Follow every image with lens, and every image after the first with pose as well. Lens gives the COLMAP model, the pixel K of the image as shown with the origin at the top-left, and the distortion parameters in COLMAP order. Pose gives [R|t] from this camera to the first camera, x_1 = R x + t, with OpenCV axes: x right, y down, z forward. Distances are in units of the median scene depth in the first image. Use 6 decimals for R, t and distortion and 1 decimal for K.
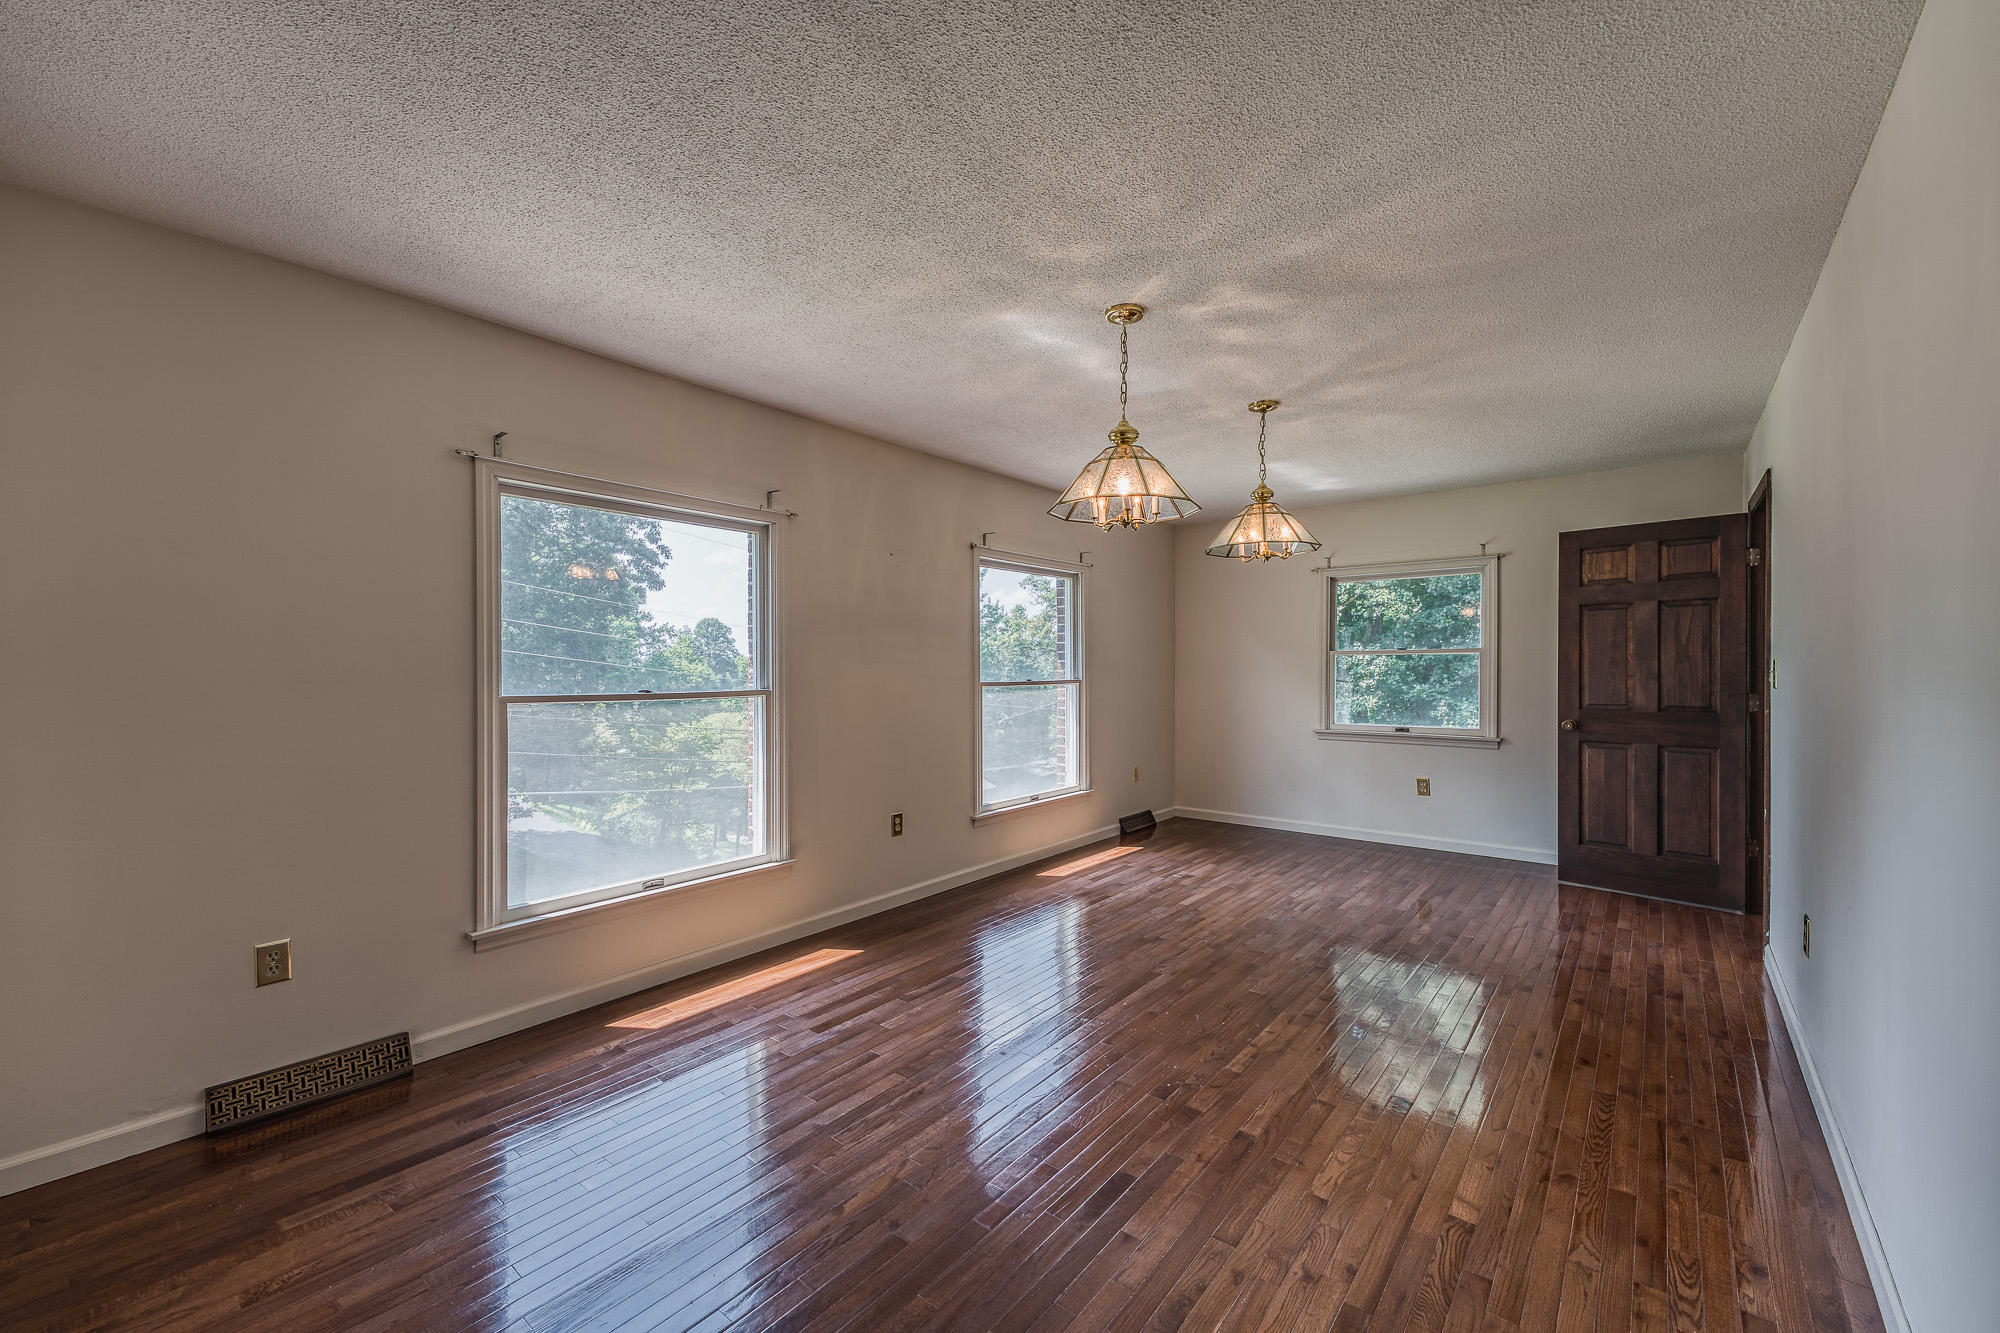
lens RADIAL K [[784.0, 0, 1006.6], [0, 784.0, 673.1], [0, 0, 1]] dist [0.024383, -0.014227]
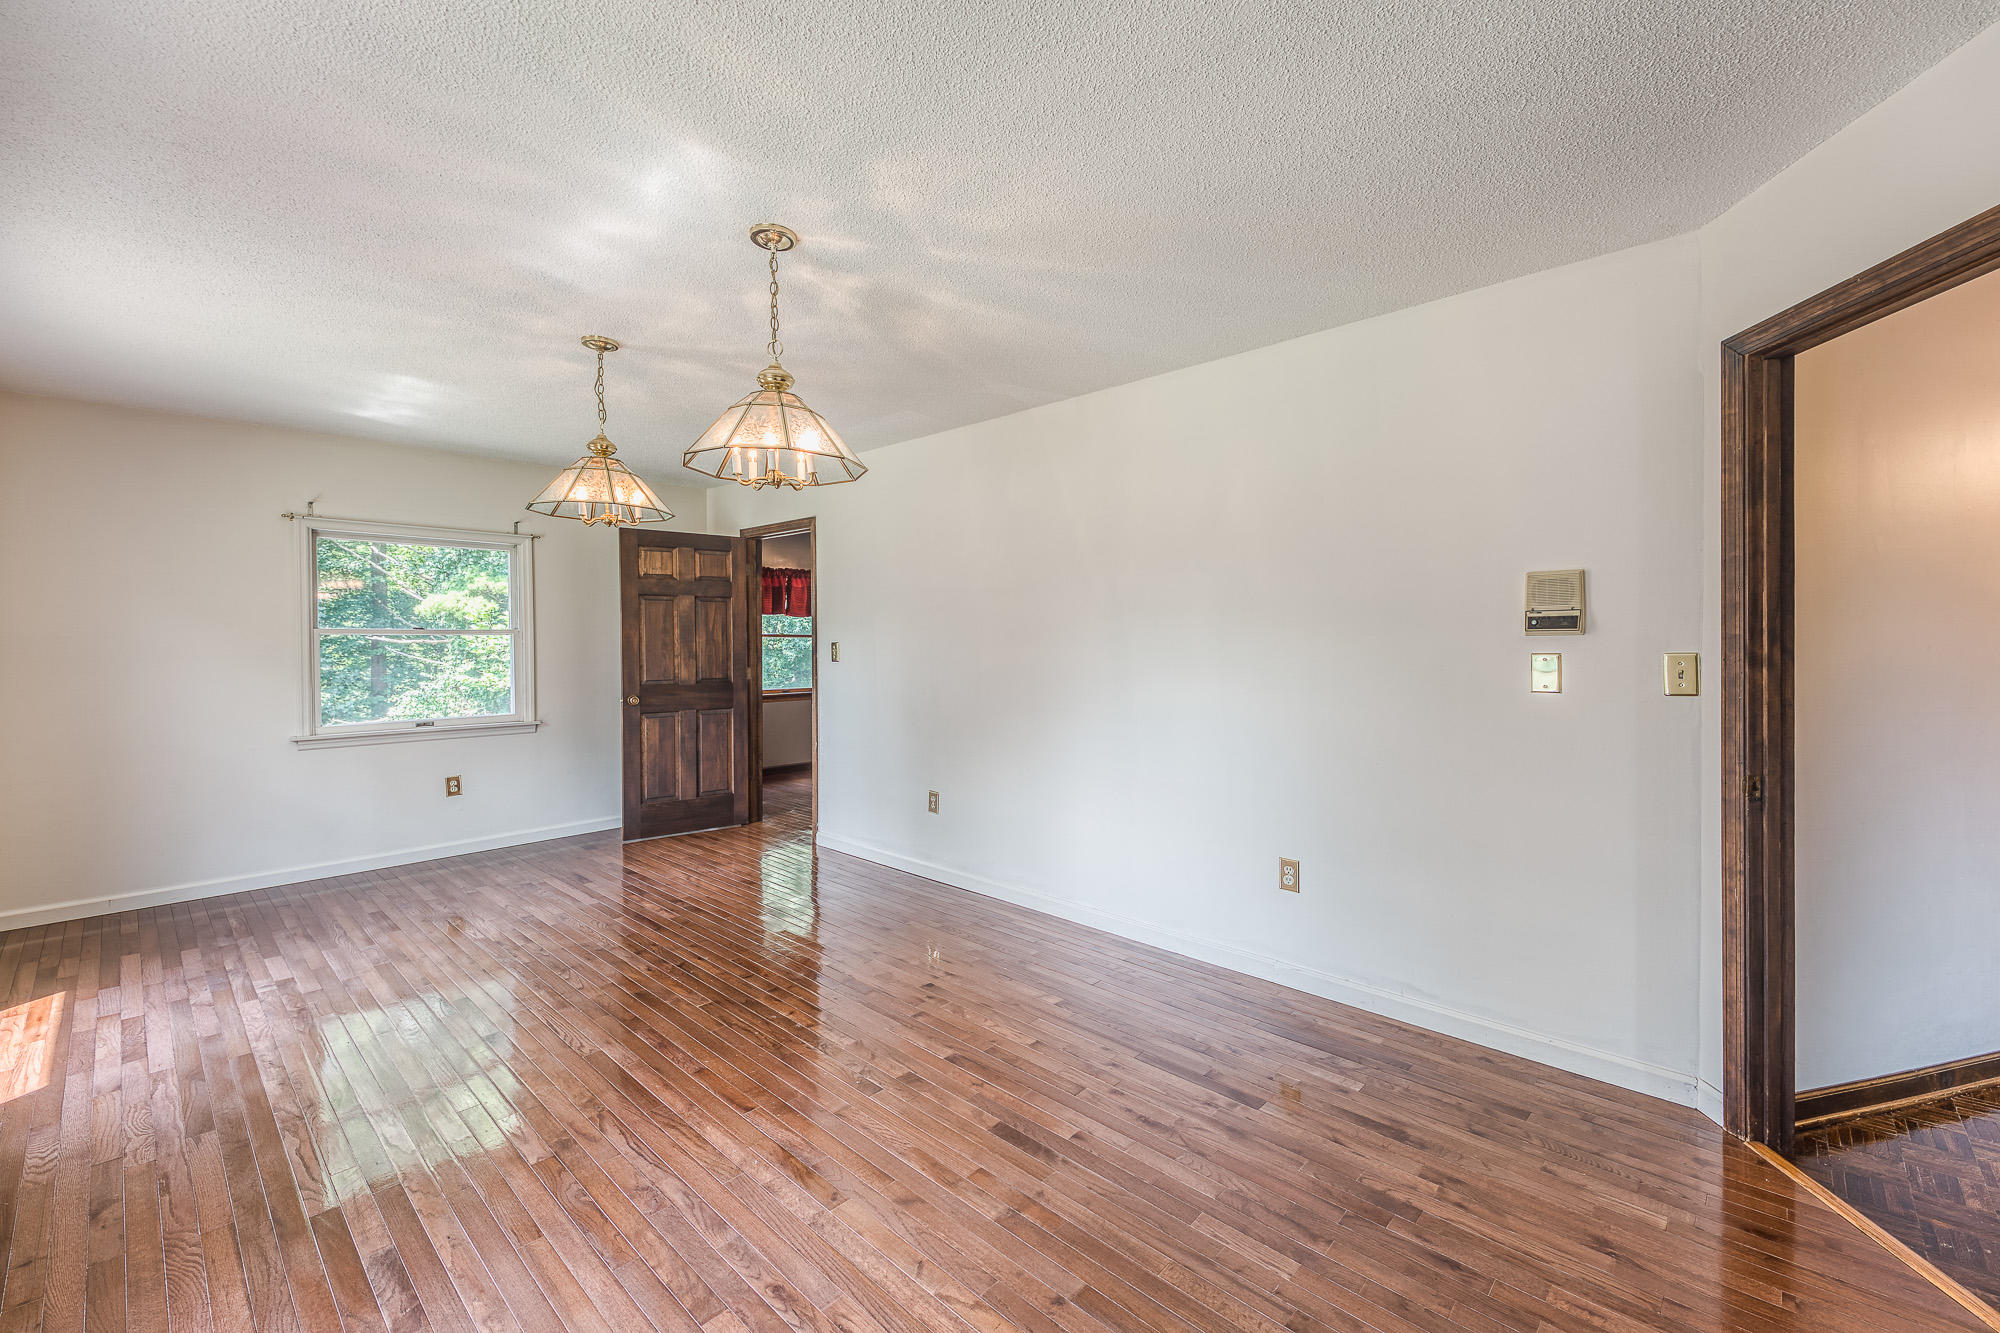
lens RADIAL K [[796.7, 0, 1013.4], [0, 796.7, 661.6], [0, 0, 1]] dist [0.035265, -0.015379]
pose [[0.072522, -0.021675, 0.997131, -0.406299], [0.011967, 0.999711, 0.020861, -0.007119], [-0.997295, 0.010420, 0.072761, 0.393277]]
